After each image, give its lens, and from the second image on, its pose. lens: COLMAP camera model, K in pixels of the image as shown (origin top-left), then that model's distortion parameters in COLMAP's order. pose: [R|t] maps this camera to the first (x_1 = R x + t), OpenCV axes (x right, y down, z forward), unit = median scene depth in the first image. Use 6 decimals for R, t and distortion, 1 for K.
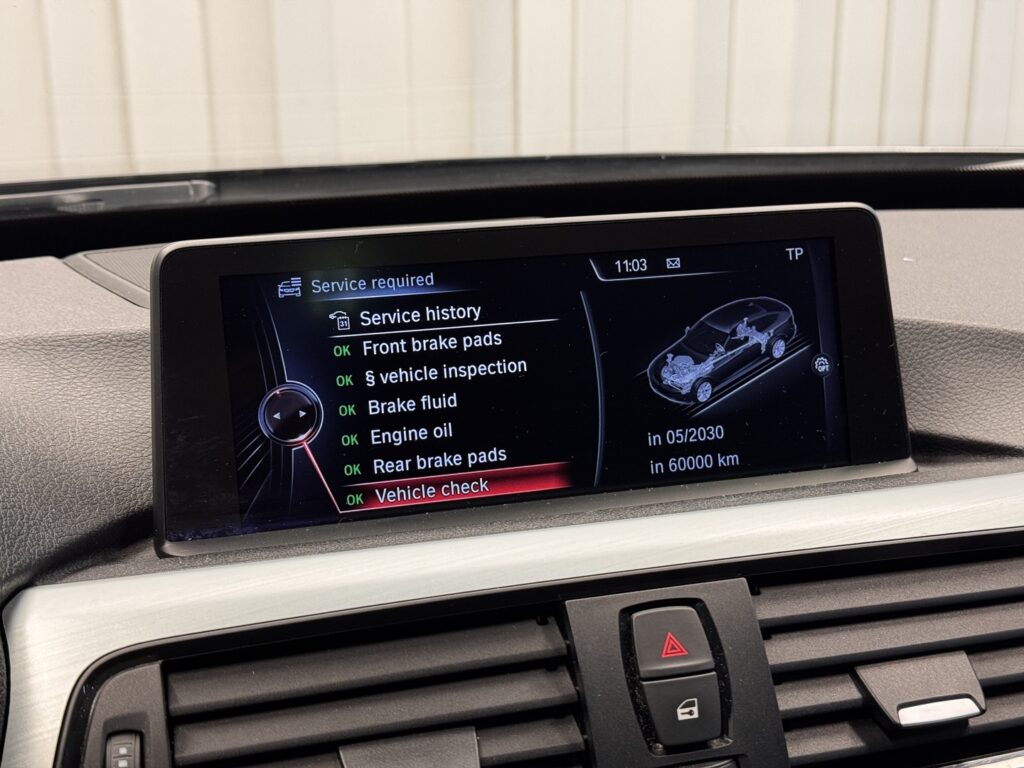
lens RADIAL K [[1421.5, 0, 512.0], [0, 1421.5, 384.0], [0, 0, 1]] dist [0.106144, -0.013514]
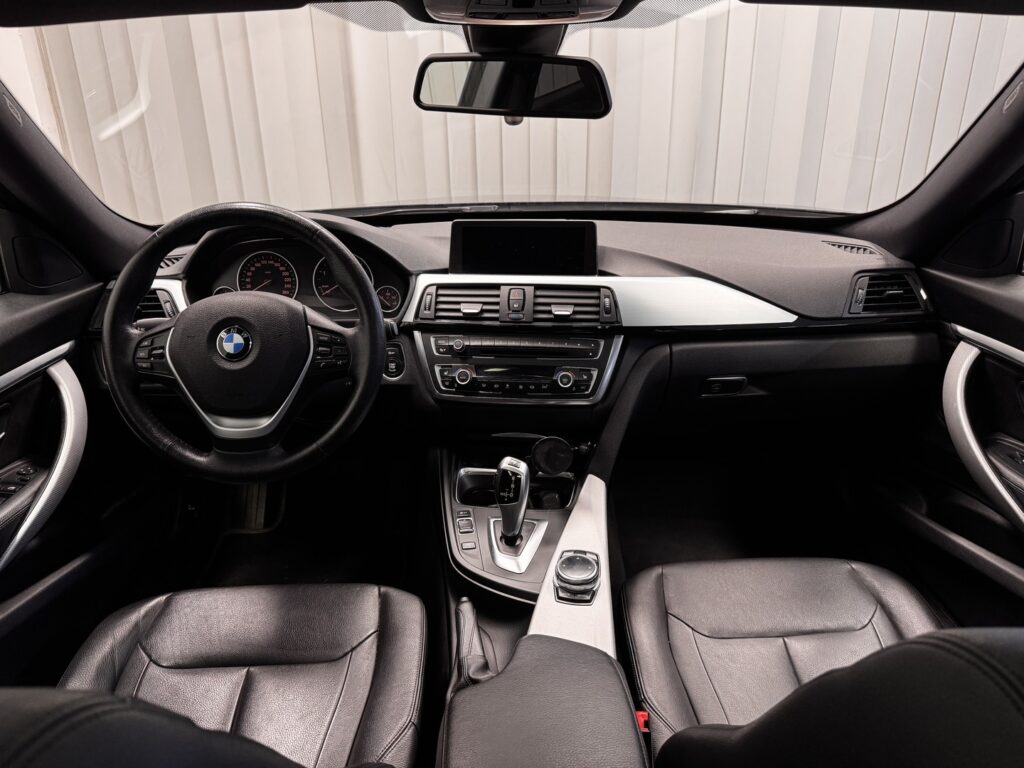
lens RADIAL K [[711.2, 0, 540.9], [0, 711.2, 371.3], [0, 0, 1]] dist [0.002360, -0.004267]
pose [[0.934424, 0.138769, -0.328018, 1.152576], [-0.100622, 0.986313, 0.130620, 0.092914], [0.341654, -0.089048, 0.935597, -1.662839]]
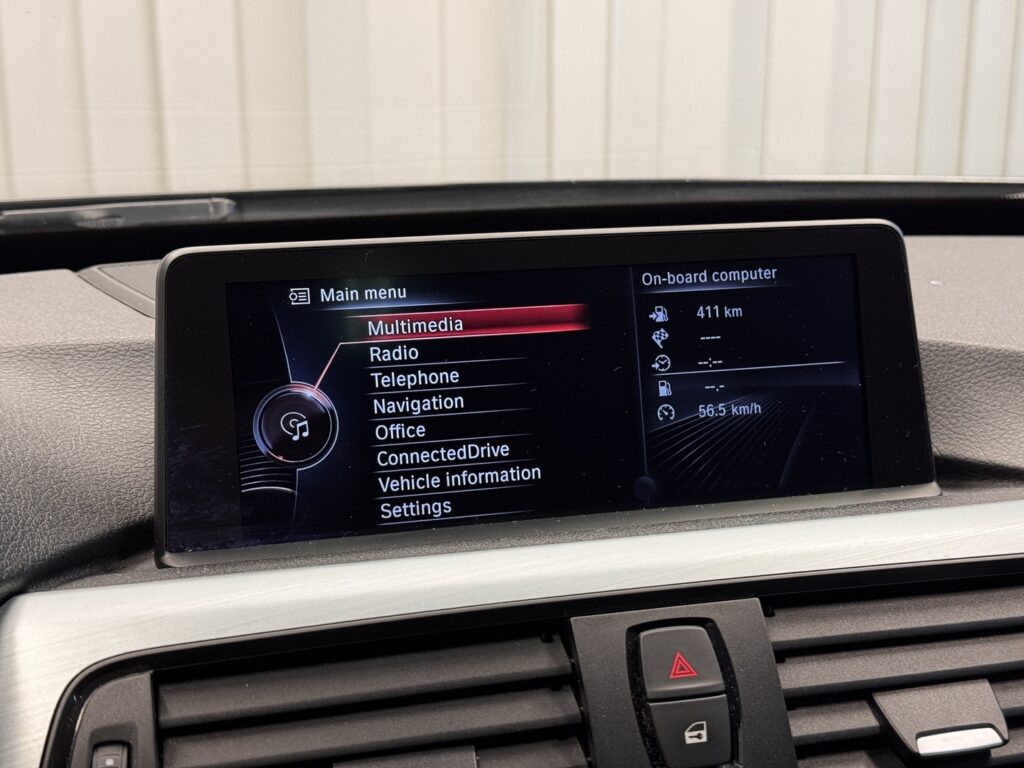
lens RADIAL K [[1420.6, 0, 512.0], [0, 1420.6, 384.0], [0, 0, 1]] dist [0.124332, -0.153627]
pose [[0.999620, 0.012394, -0.024624, 0.018196], [-0.013065, 0.999542, -0.027286, 0.018952], [0.024275, 0.027598, 0.999324, 0.024154]]
